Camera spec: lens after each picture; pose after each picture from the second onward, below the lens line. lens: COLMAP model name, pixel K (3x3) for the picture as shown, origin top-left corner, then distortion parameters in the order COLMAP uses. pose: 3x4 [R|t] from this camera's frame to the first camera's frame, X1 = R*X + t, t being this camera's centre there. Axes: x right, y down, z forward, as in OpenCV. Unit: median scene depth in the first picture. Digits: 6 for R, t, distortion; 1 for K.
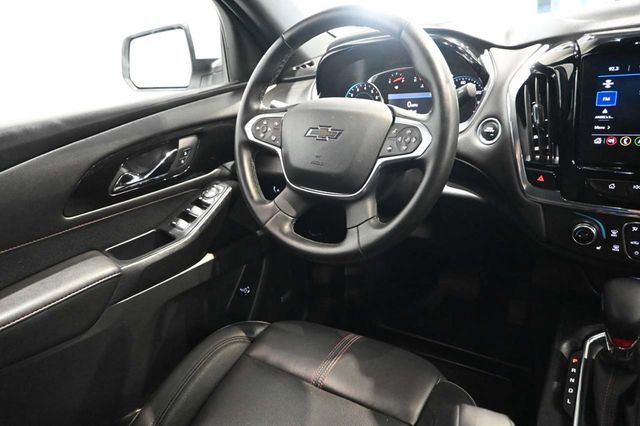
lens RADIAL K [[438.3, 0, 316.6], [0, 438.3, 212.1], [0, 0, 1]] dist [-0.006909, 0.003170]
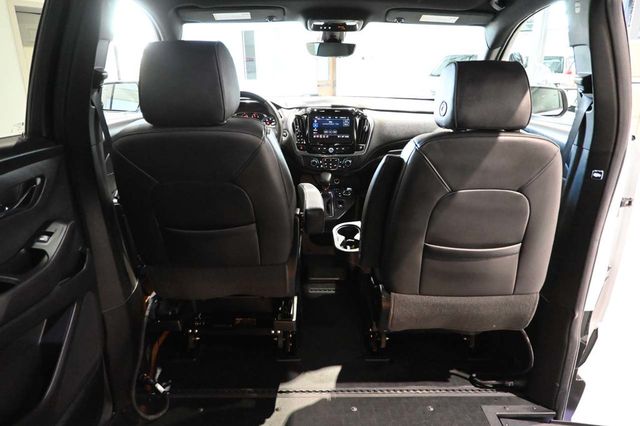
lens RADIAL K [[438.3, 0, 317.1], [0, 438.3, 213.1], [0, 0, 1]] dist [-0.006909, 0.003170]
pose [[0.810741, -0.045825, 0.583609, -1.302592], [0.103166, 0.992513, -0.065385, 0.617660], [-0.576243, 0.113218, 0.809398, -1.645773]]
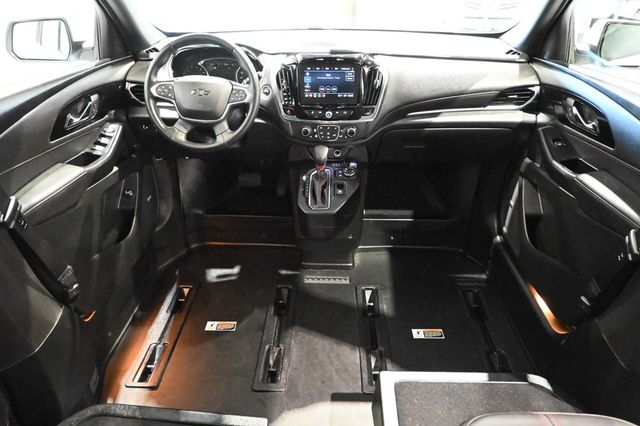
lens RADIAL K [[438.3, 0, 318.3], [0, 438.3, 212.9], [0, 0, 1]] dist [-0.006909, 0.003170]
pose [[0.837771, -0.143607, 0.526799, -0.706369], [0.094749, 0.988392, 0.118759, 0.205077], [-0.537739, -0.049579, 0.841652, -1.157818]]
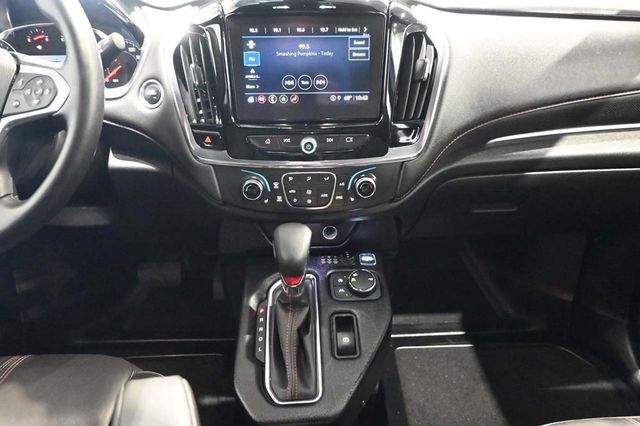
lens RADIAL K [[438.3, 0, 321.1], [0, 438.3, 210.8], [0, 0, 1]] dist [-0.006909, 0.003170]
pose [[0.792758, -0.125197, 0.596540, 0.096929], [0.128041, 0.991047, 0.037837, 0.074217], [-0.595936, 0.046386, 0.801691, 0.052751]]
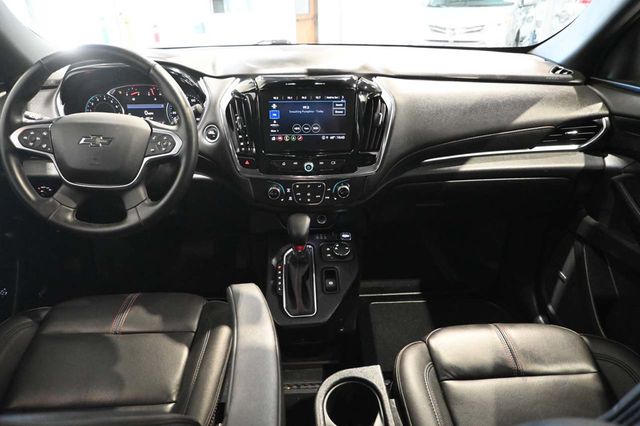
lens RADIAL K [[438.3, 0, 318.2], [0, 438.3, 213.6], [0, 0, 1]] dist [-0.006909, 0.003170]
pose [[0.788587, -0.145214, 0.597531, -0.264571], [0.126913, 0.989230, 0.072914, 0.024549], [-0.601684, 0.018335, 0.798524, -0.432454]]
